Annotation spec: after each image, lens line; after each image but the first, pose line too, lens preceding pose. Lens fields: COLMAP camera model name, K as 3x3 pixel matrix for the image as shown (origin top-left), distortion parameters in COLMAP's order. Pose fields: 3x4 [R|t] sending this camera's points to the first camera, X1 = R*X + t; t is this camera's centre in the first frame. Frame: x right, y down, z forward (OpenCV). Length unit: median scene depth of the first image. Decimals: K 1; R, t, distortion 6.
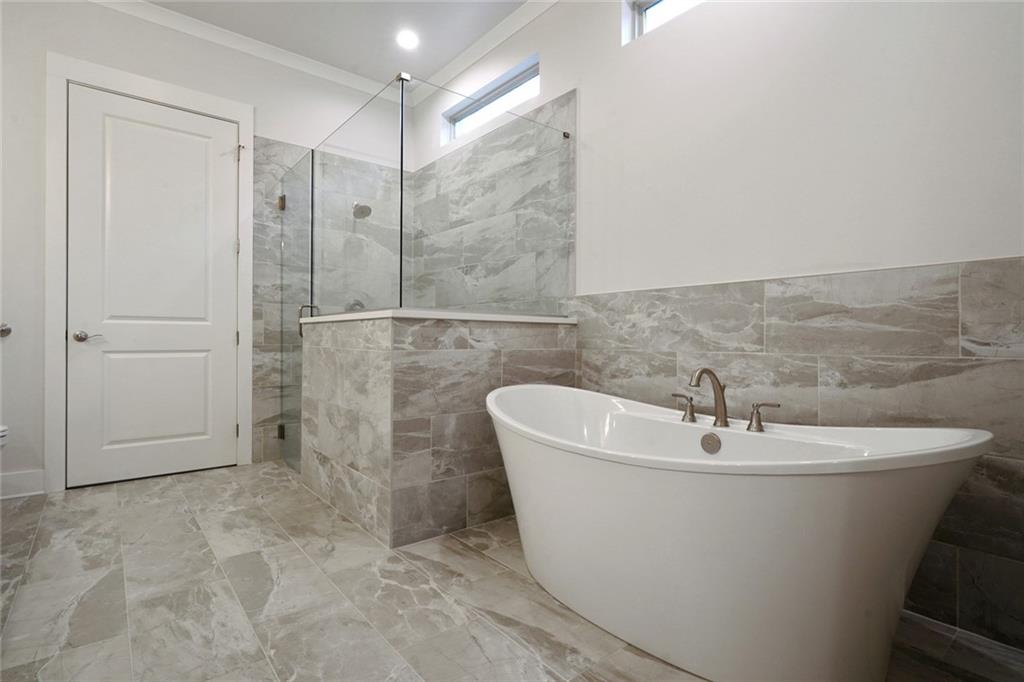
lens RADIAL K [[498.7, 0, 508.3], [0, 498.7, 337.9], [0, 0, 1]] dist [-0.001177, 0.000799]
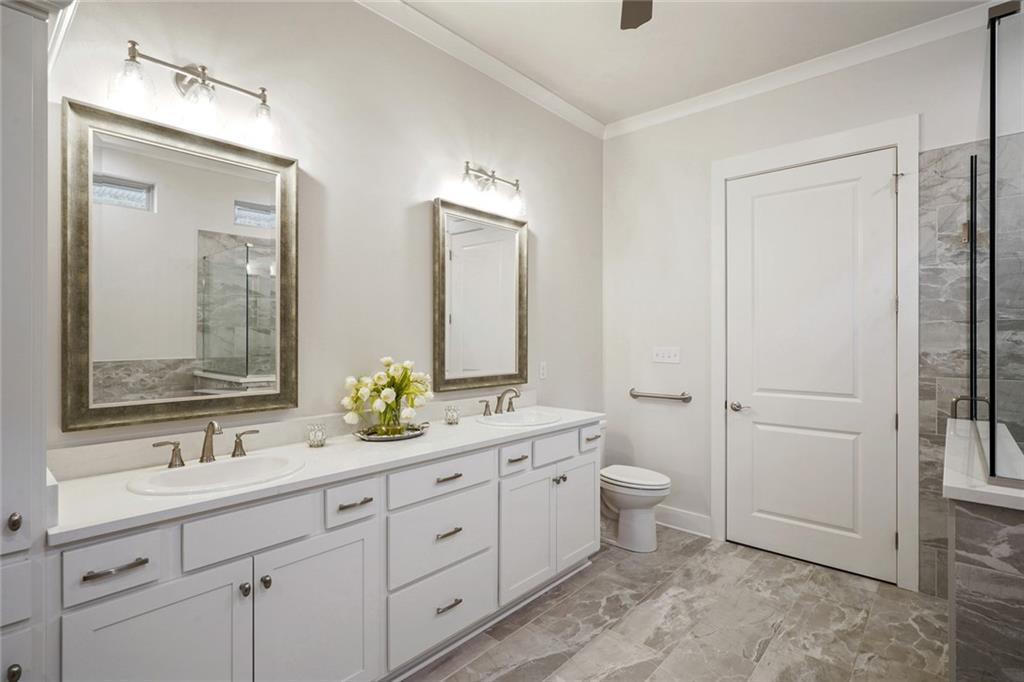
lens RADIAL K [[498.7, 0, 514.6], [0, 498.7, 339.1], [0, 0, 1]] dist [-0.001177, 0.000799]
pose [[0.164560, -0.002760, -0.986363, 0.145432], [-0.004407, 0.999984, -0.003533, -0.143416], [0.986357, 0.004929, 0.164545, 0.332189]]
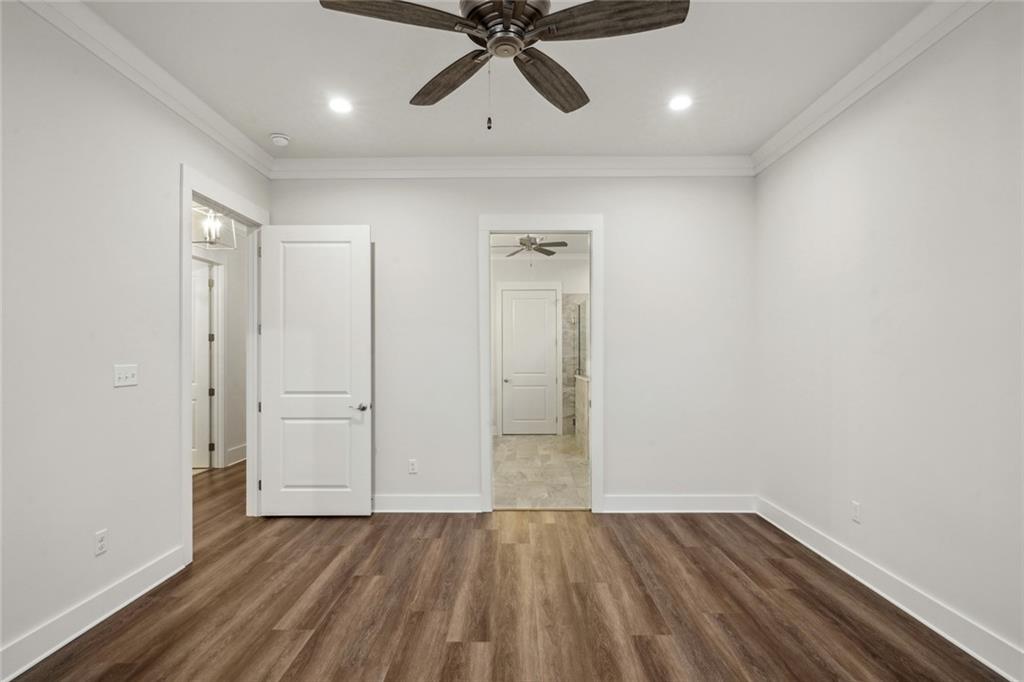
lens RADIAL K [[498.7, 0, 506.0], [0, 498.7, 350.8], [0, 0, 1]] dist [-0.001177, 0.000799]
pose [[0.763873, -0.008121, -0.645315, 0.930330], [0.004619, 0.999964, -0.007117, -0.145845], [0.645350, 0.002456, 0.763883, -1.116410]]
